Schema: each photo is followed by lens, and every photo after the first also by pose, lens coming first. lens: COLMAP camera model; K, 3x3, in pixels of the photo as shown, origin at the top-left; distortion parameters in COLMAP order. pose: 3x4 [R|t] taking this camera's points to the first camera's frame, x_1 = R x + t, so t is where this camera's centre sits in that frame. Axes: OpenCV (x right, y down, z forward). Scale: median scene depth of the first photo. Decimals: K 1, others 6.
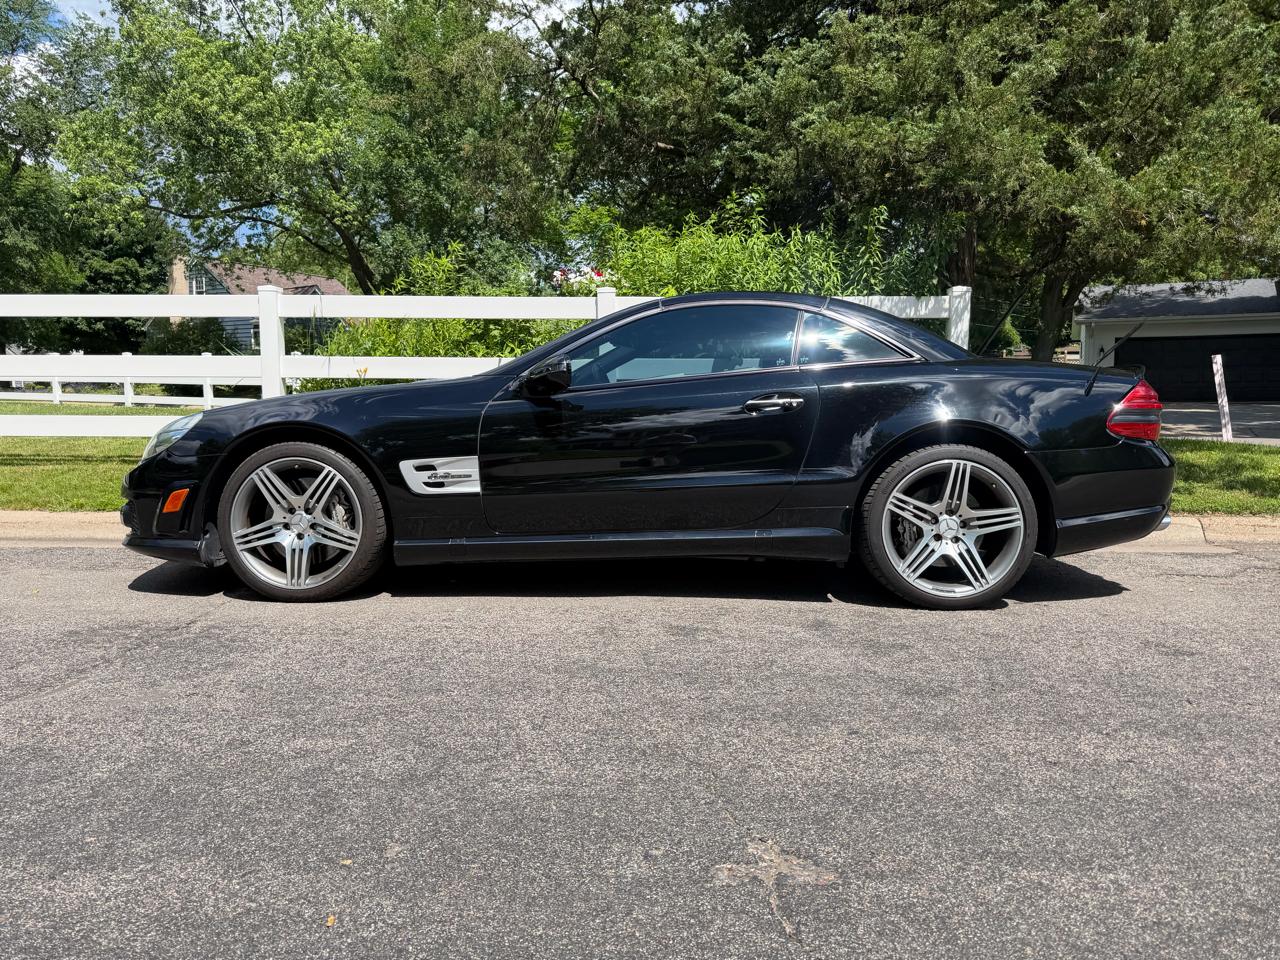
lens RADIAL K [[922.3, 0, 633.6], [0, 922.3, 469.5], [0, 0, 1]] dist [0.010446, -0.014482]
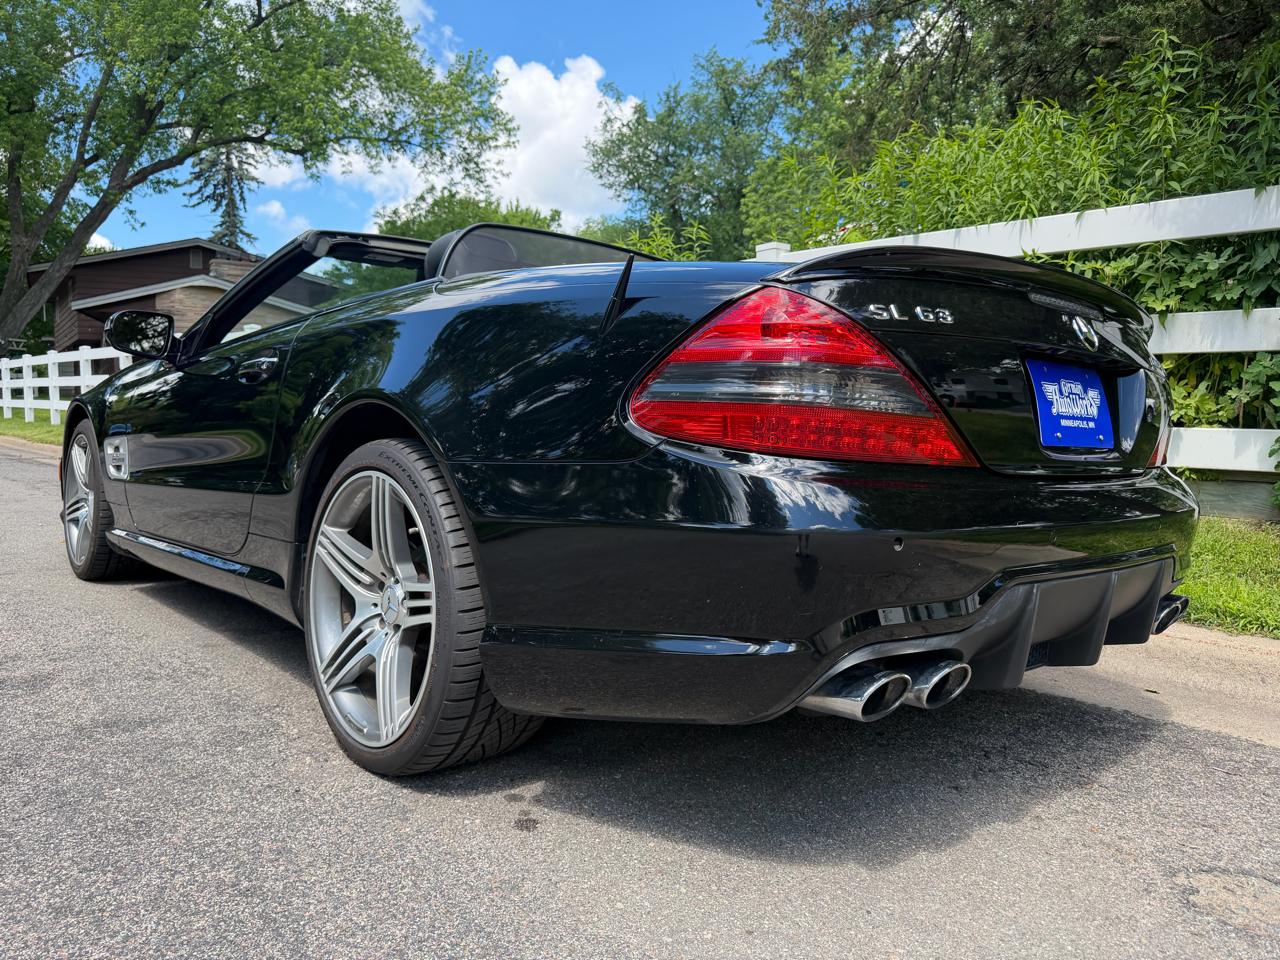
lens RADIAL K [[922.3, 0, 640.0], [0, 922.3, 481.8], [0, 0, 1]] dist [0.010446, -0.014482]
pose [[0.701671, 0.062830, -0.709725, 0.785732], [-0.067104, 0.997504, 0.021965, -0.024570], [0.709334, 0.032213, 0.704136, 0.726302]]
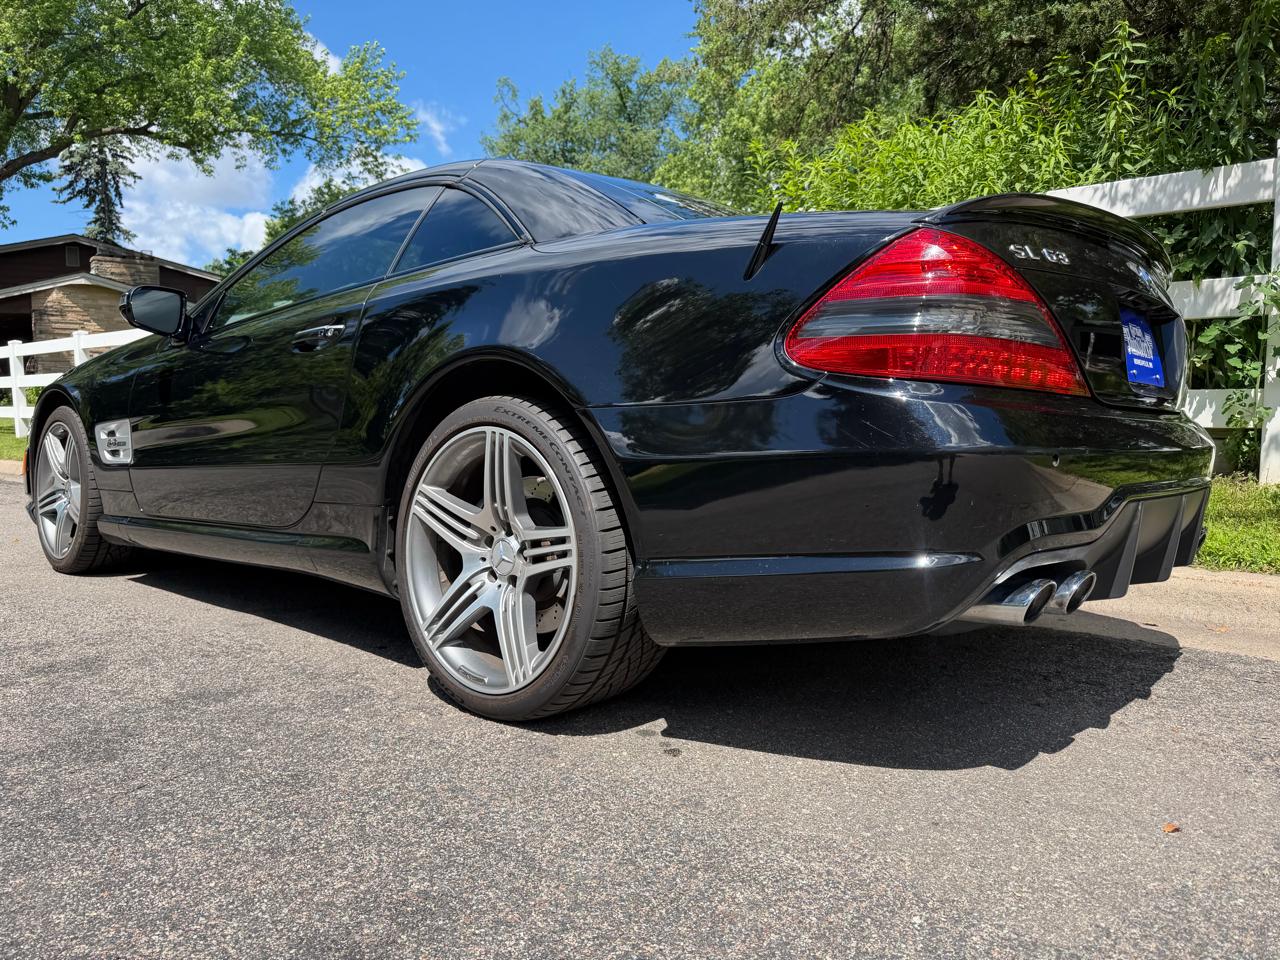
lens RADIAL K [[922.3, 0, 639.5], [0, 922.3, 475.3], [0, 0, 1]] dist [0.010446, -0.014482]
pose [[0.775443, 0.037425, -0.630307, 0.716771], [-0.038335, 0.999191, 0.012166, 0.007906], [0.630253, 0.014729, 0.776250, 0.635914]]
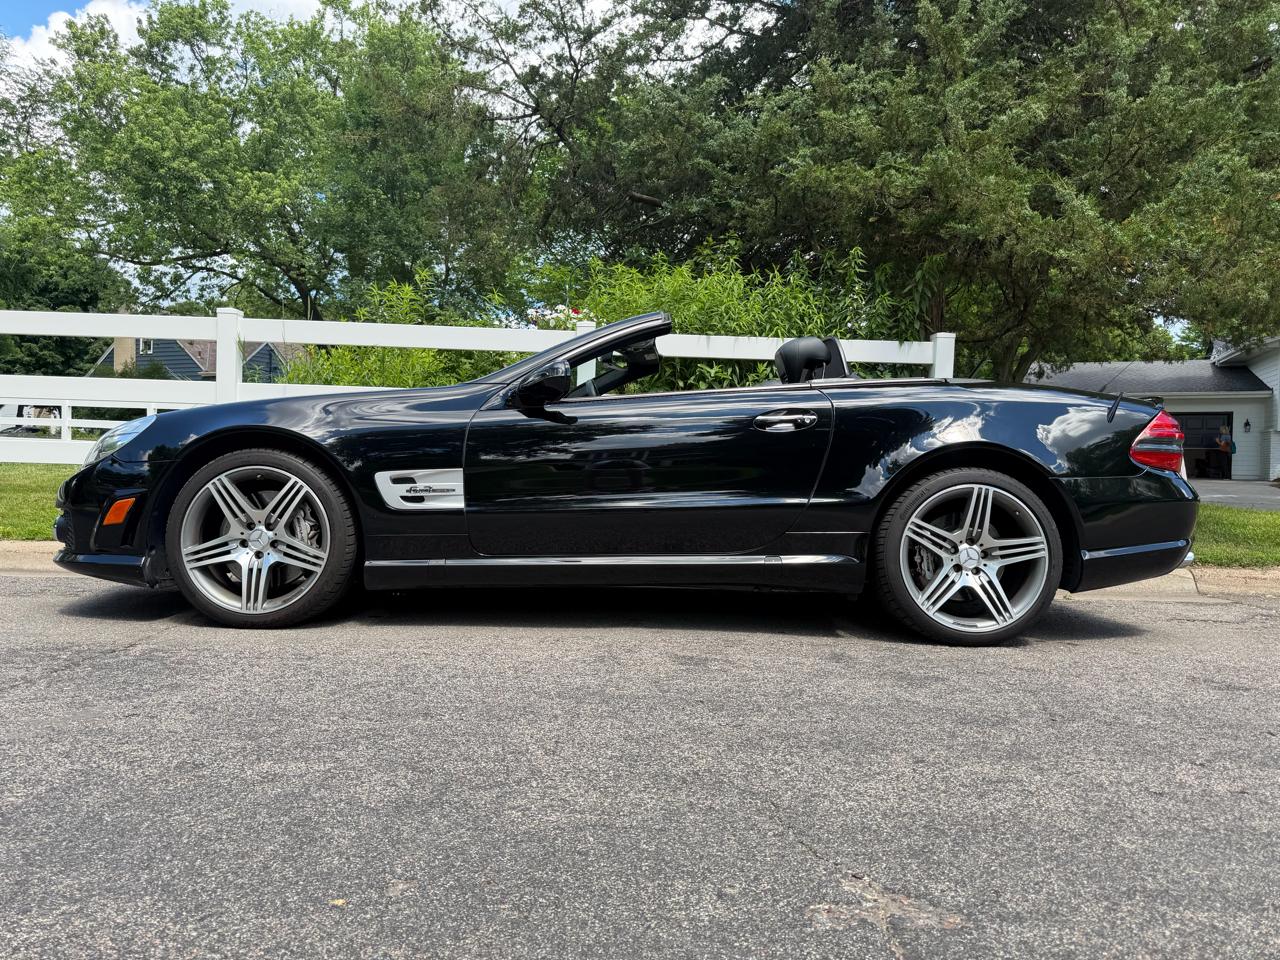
lens RADIAL K [[922.3, 0, 633.5], [0, 922.3, 472.1], [0, 0, 1]] dist [0.010446, -0.014482]
pose [[0.998252, 0.024122, 0.053948, -0.049158], [-0.020229, 0.997230, -0.071570, 0.050136], [-0.055525, 0.070354, 0.995976, 0.082437]]
